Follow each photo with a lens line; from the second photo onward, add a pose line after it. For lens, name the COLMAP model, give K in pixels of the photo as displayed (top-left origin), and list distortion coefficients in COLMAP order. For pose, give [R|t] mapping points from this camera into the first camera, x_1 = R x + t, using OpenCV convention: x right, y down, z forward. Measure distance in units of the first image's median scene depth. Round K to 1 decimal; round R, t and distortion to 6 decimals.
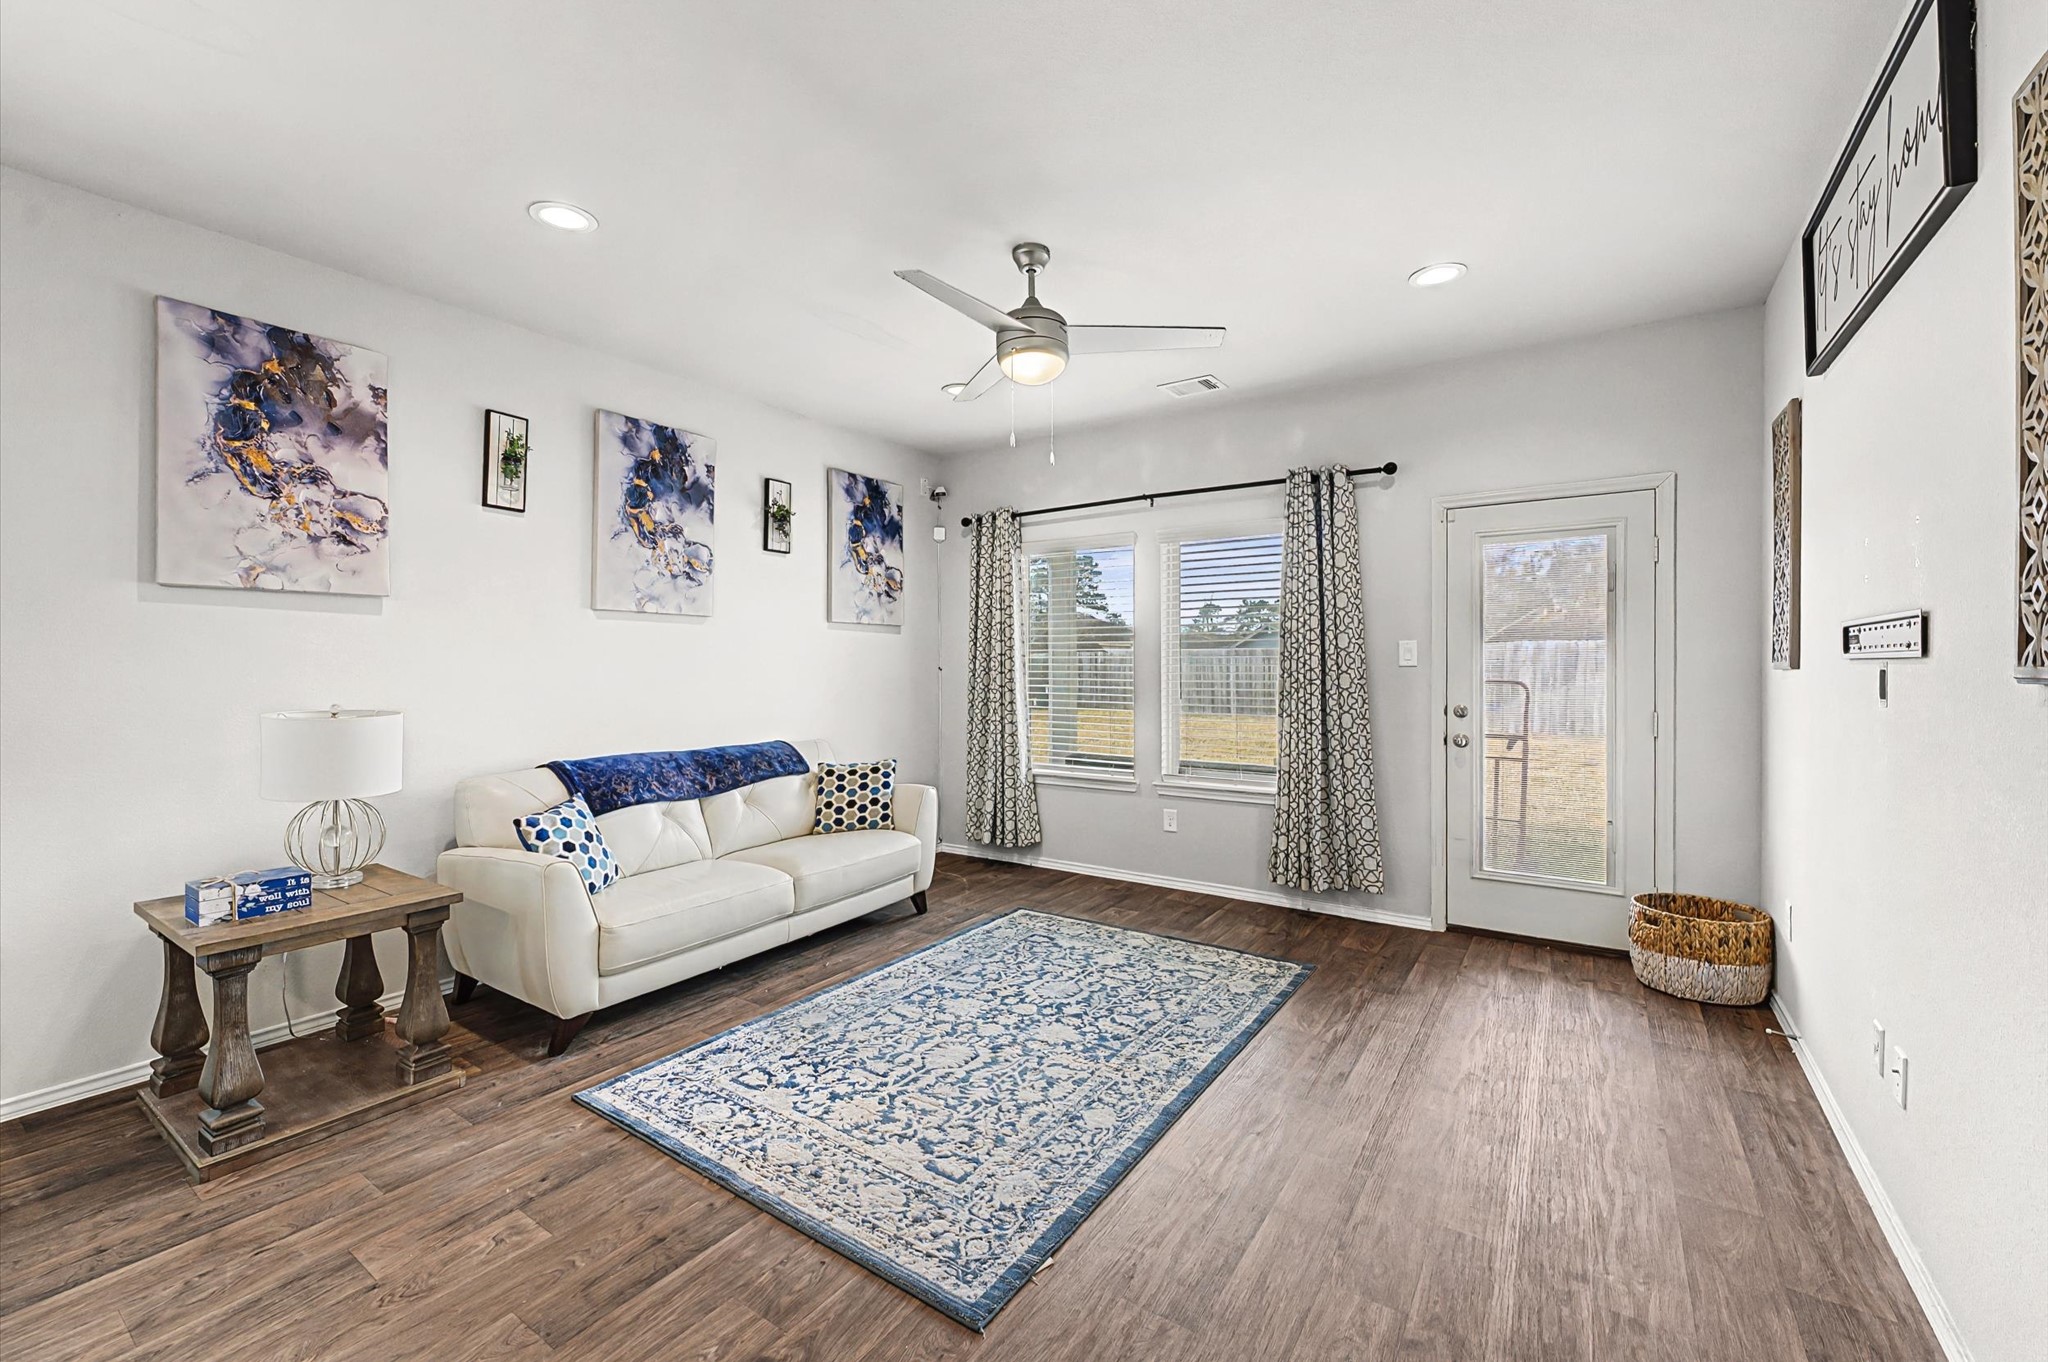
lens RADIAL K [[852.7, 0, 1024.0], [0, 852.7, 681.0], [0, 0, 1]] dist [-0.001317, -0.000127]
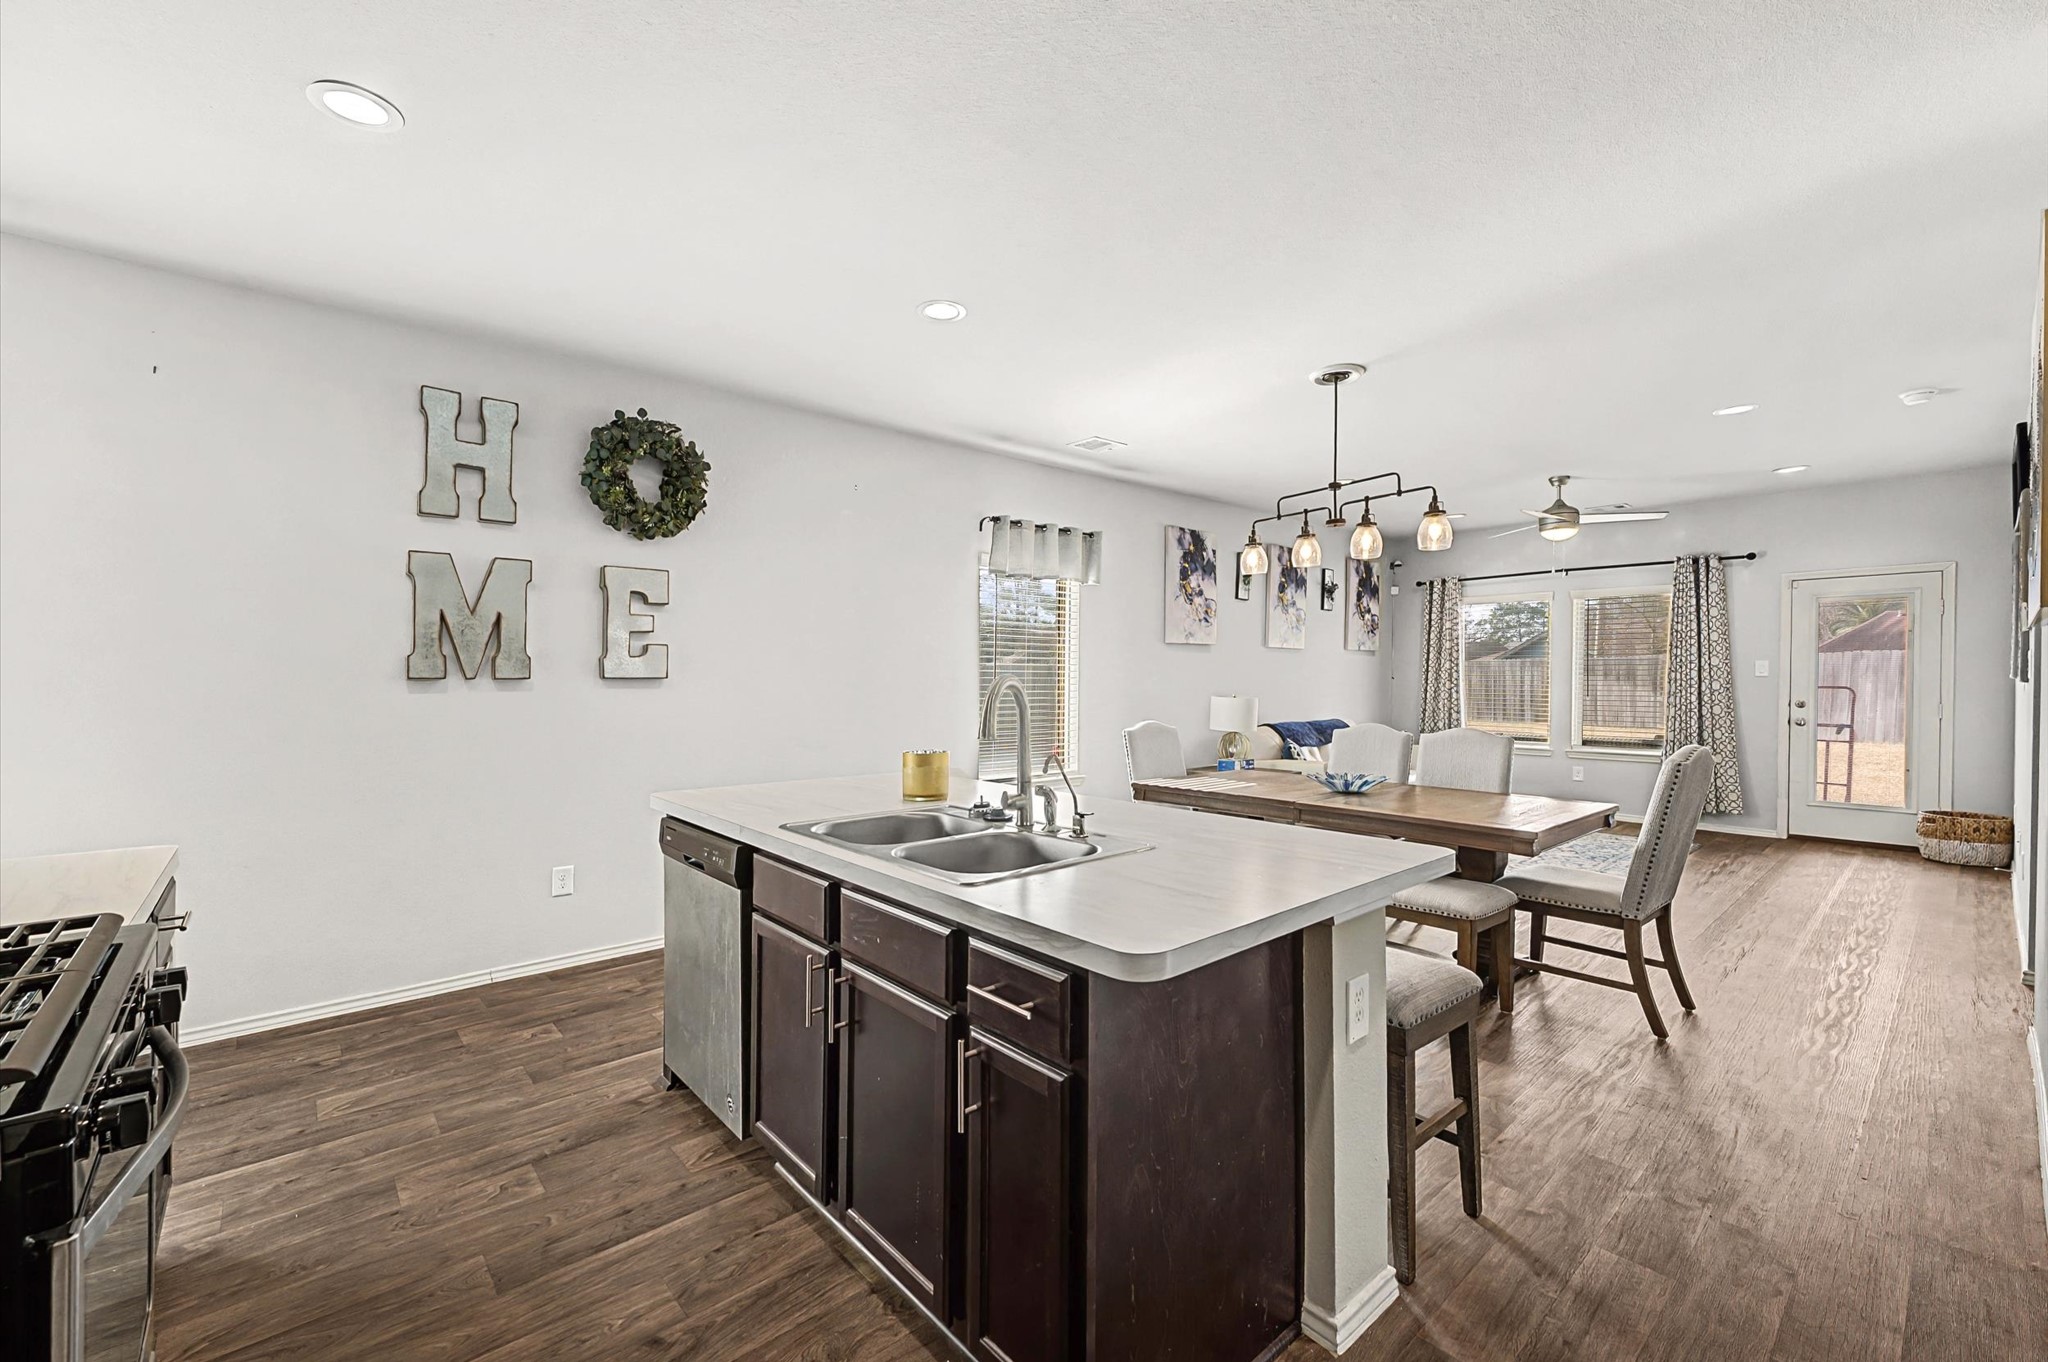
lens RADIAL K [[854.7, 0, 1019.4], [0, 854.7, 702.2], [0, 0, 1]] dist [0.000372, 0.000247]
pose [[0.967677, 0.007337, -0.252088, -0.499481], [-0.004068, 0.999901, 0.013487, 0.015117], [0.252161, -0.012026, 0.967610, -0.919652]]
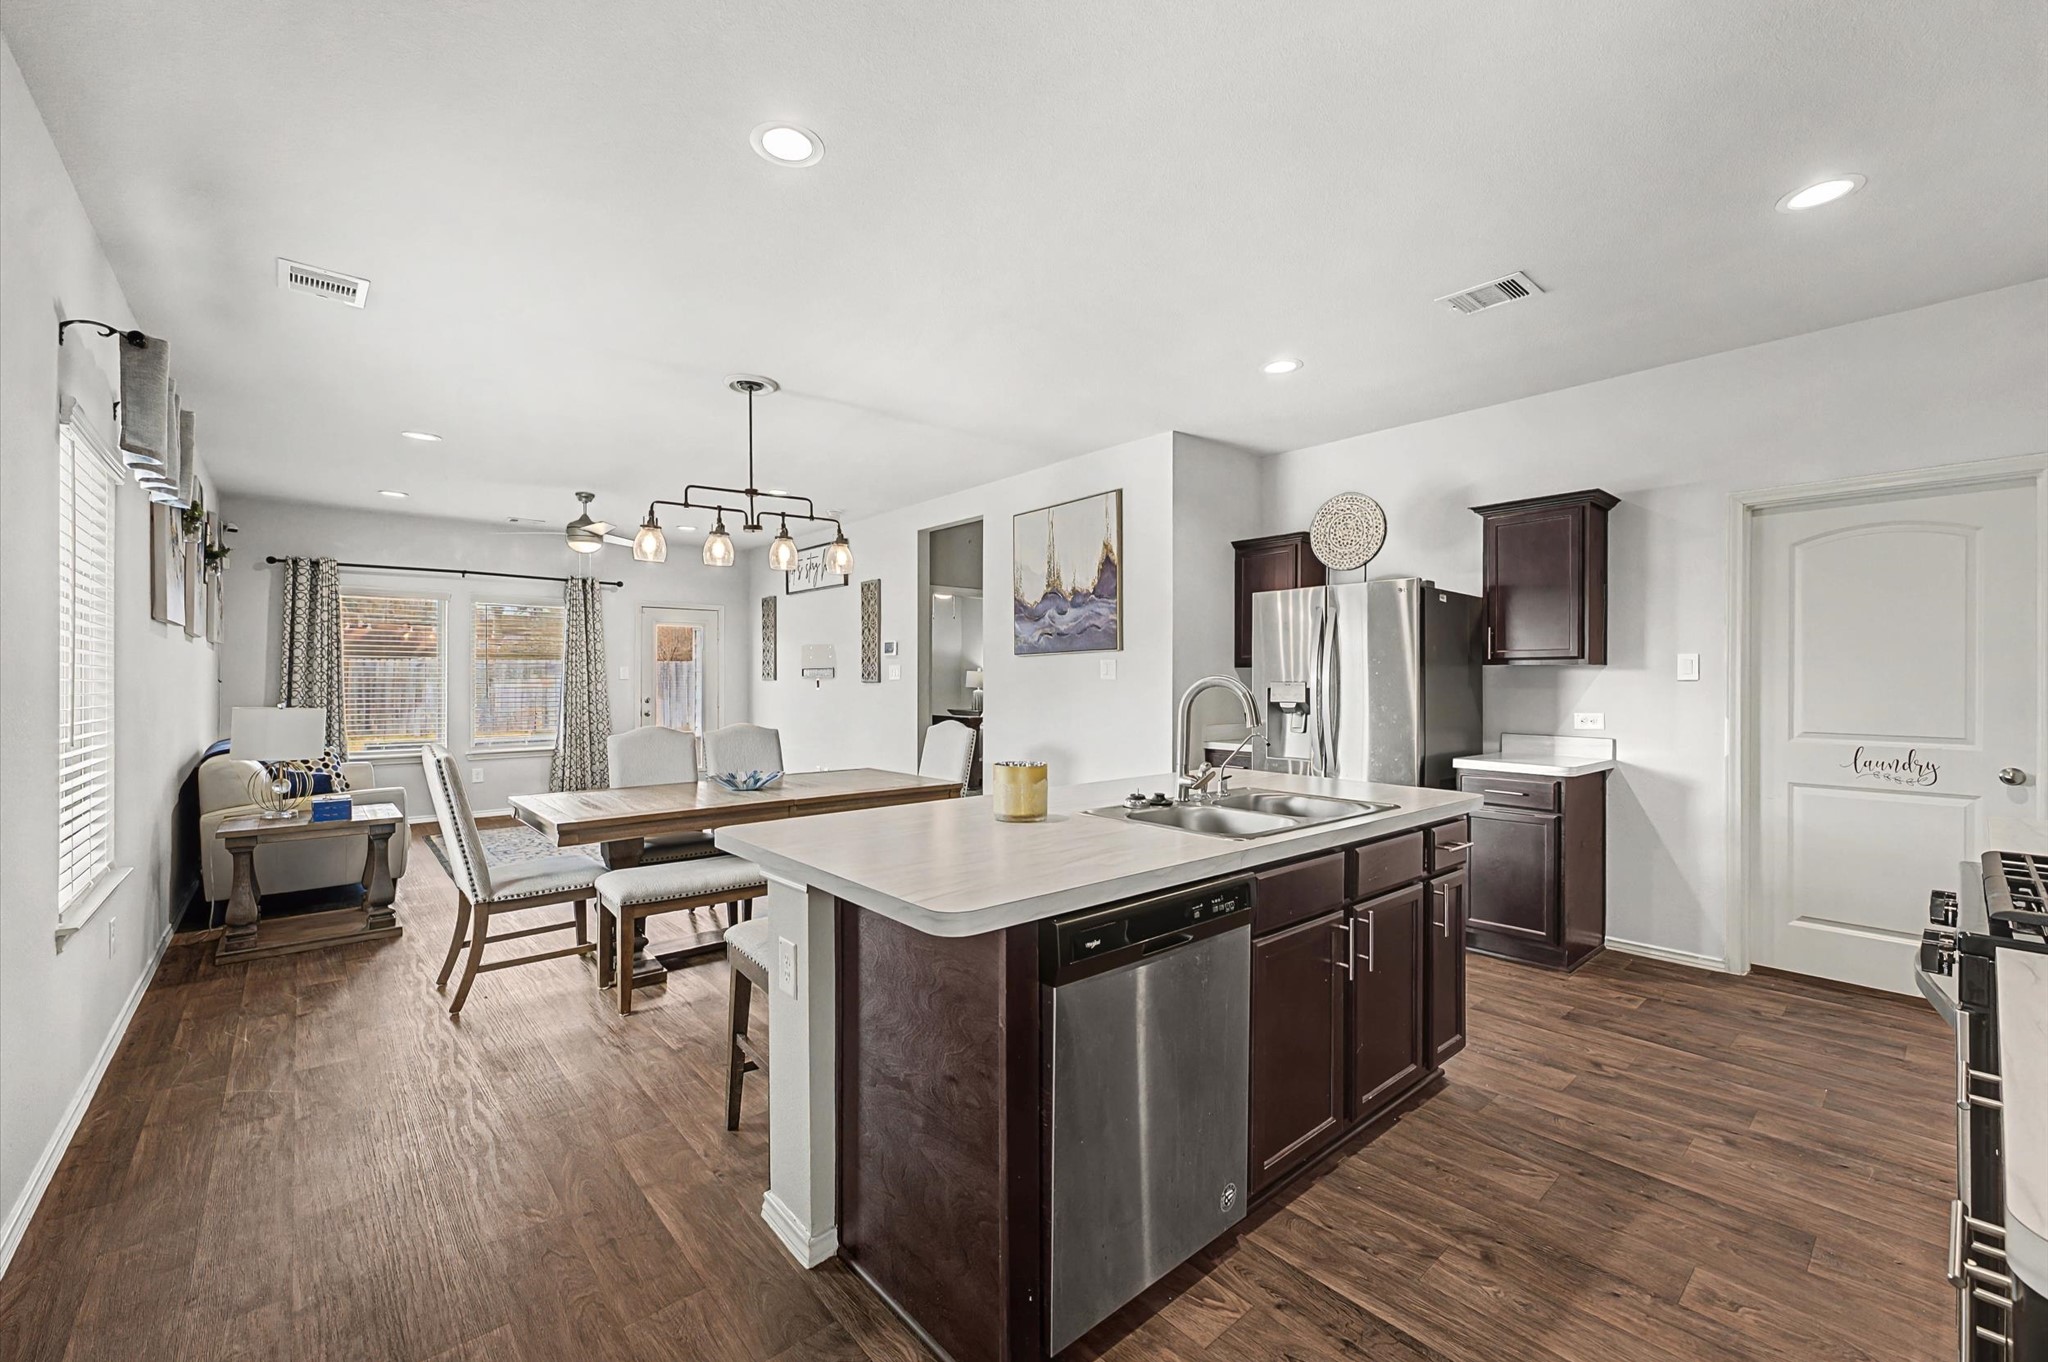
lens RADIAL K [[817.4, 0, 1023.9], [0, 817.4, 726.5], [0, 0, 1]] dist [-0.011515, -0.000175]
pose [[0.254191, -0.052055, 0.965752, -1.224063], [0.012849, 0.998644, 0.050445, 0.010432], [-0.967069, -0.000413, 0.254515, -0.454402]]
